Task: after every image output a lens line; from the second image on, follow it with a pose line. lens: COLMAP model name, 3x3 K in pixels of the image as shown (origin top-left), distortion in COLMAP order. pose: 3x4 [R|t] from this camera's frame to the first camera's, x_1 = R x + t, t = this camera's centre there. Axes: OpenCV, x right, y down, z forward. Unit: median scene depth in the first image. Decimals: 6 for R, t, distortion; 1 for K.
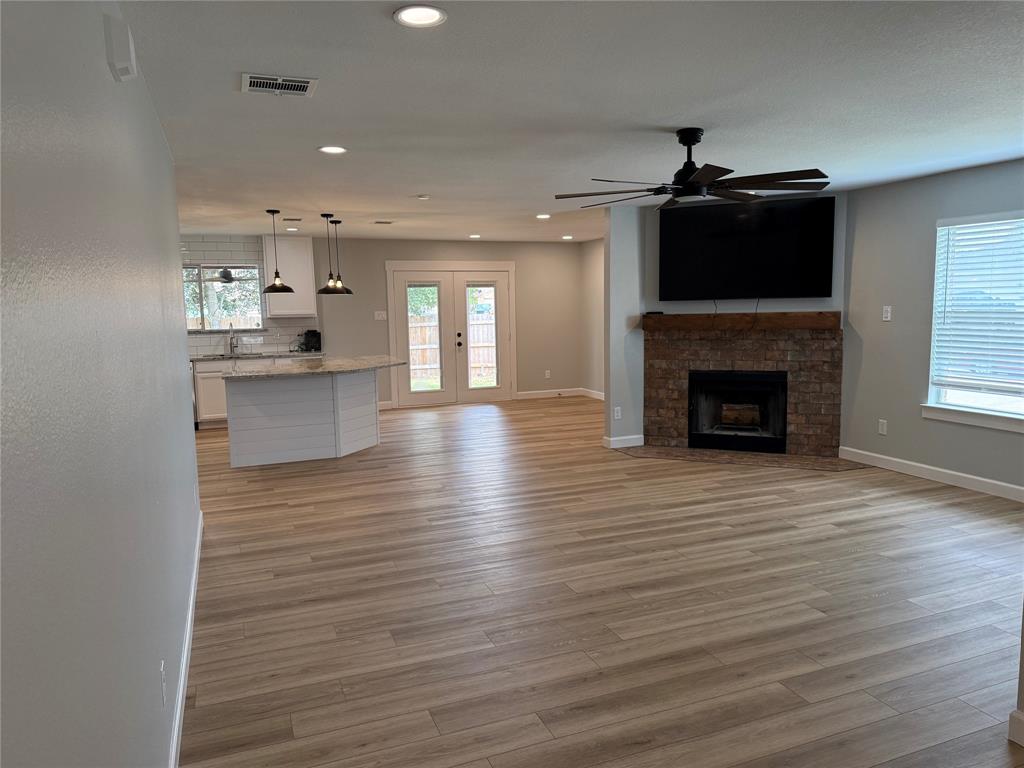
lens RADIAL K [[711.9, 0, 516.0], [0, 711.9, 384.5], [0, 0, 1]] dist [0.107361, -0.161264]
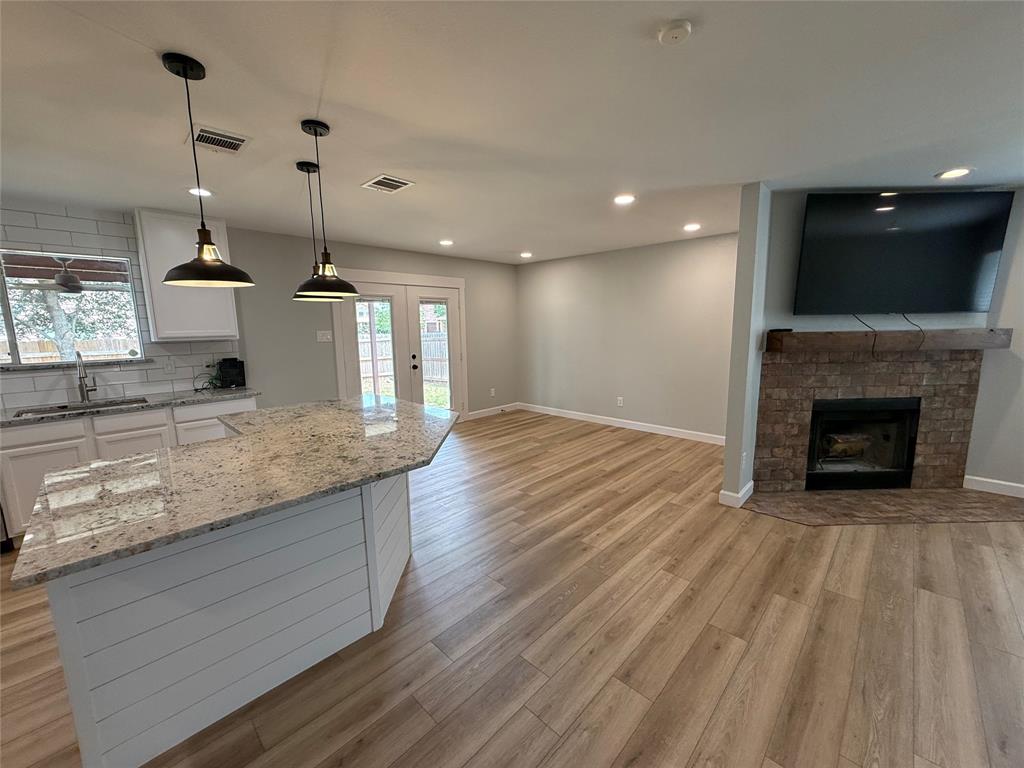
lens RADIAL K [[411.8, 0, 512.0], [0, 411.8, 384.0], [0, 0, 1]] dist [-0.001114, 0.000113]
pose [[0.914941, -0.054844, 0.399844, -0.264839], [0.045337, 0.998420, 0.033204, -0.069991], [-0.401033, -0.012252, 0.915982, 0.706093]]
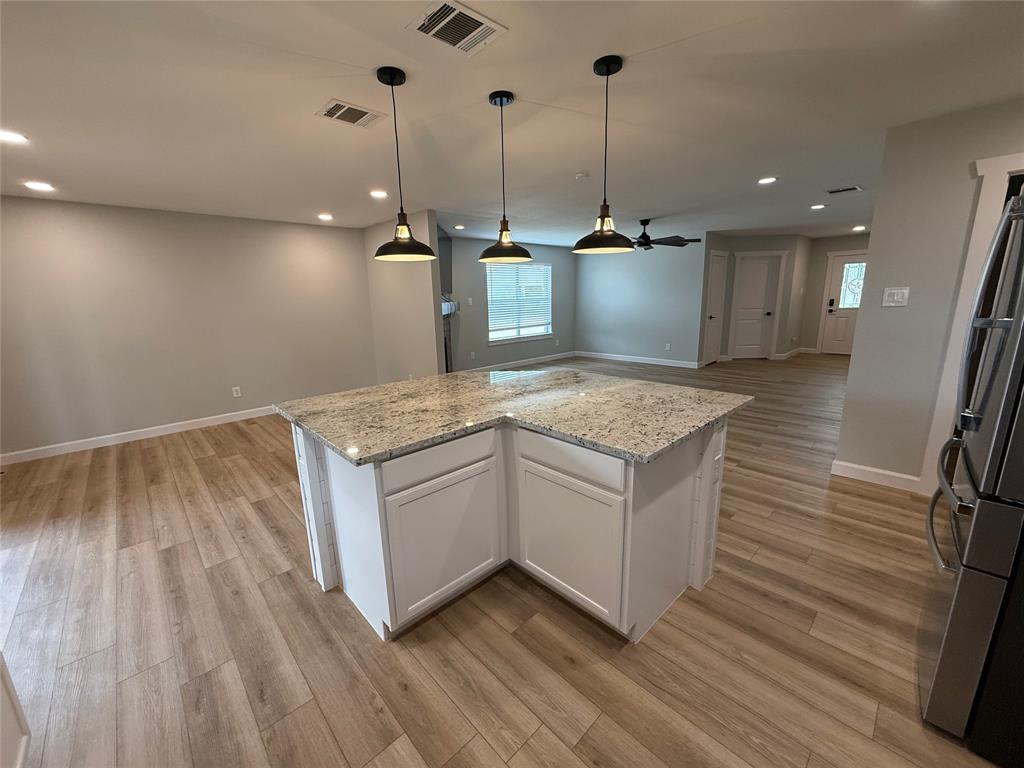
lens RADIAL K [[404.4, 0, 514.8], [0, 404.4, 383.8], [0, 0, 1]] dist [-0.000593, 0.000005]
pose [[-0.373930, -0.172213, 0.911328, -0.560311], [0.136744, 0.961634, 0.237827, -0.112351], [-0.917321, 0.213549, -0.336035, 1.141520]]
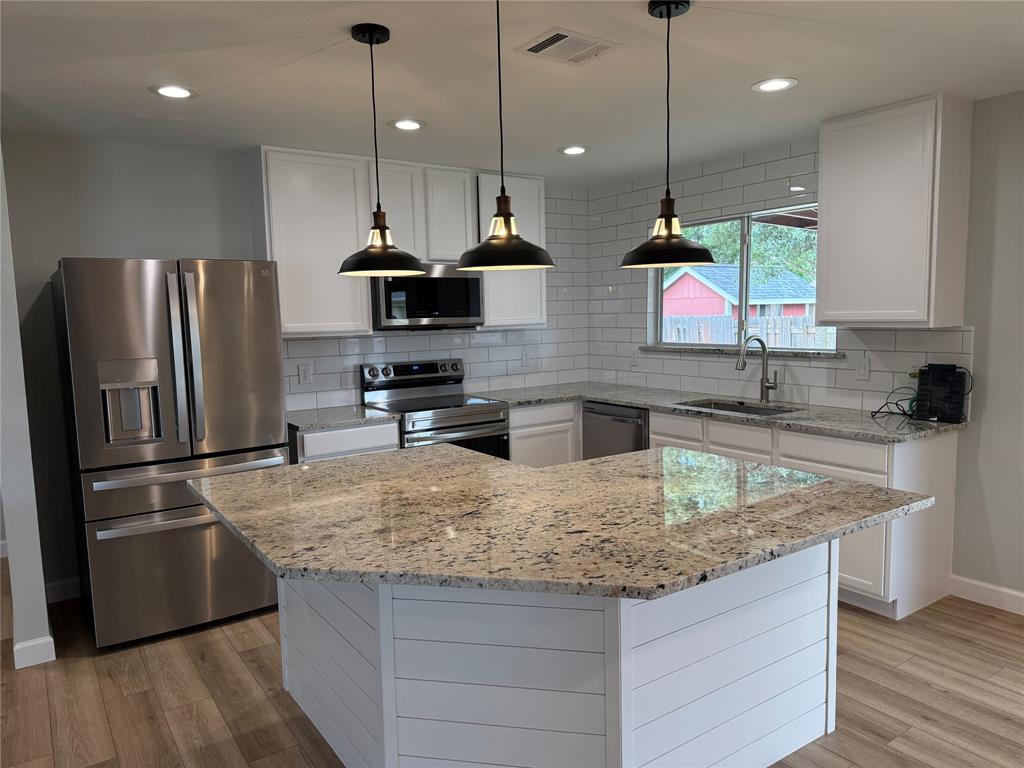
lens RADIAL K [[711.9, 0, 516.0], [0, 711.9, 384.5], [0, 0, 1]] dist [0.107361, -0.161264]
pose [[0.225672, 0.114511, -0.967450, 0.028724], [-0.091952, 0.991138, 0.095866, -0.110426], [0.969854, 0.067325, 0.234202, 0.964261]]
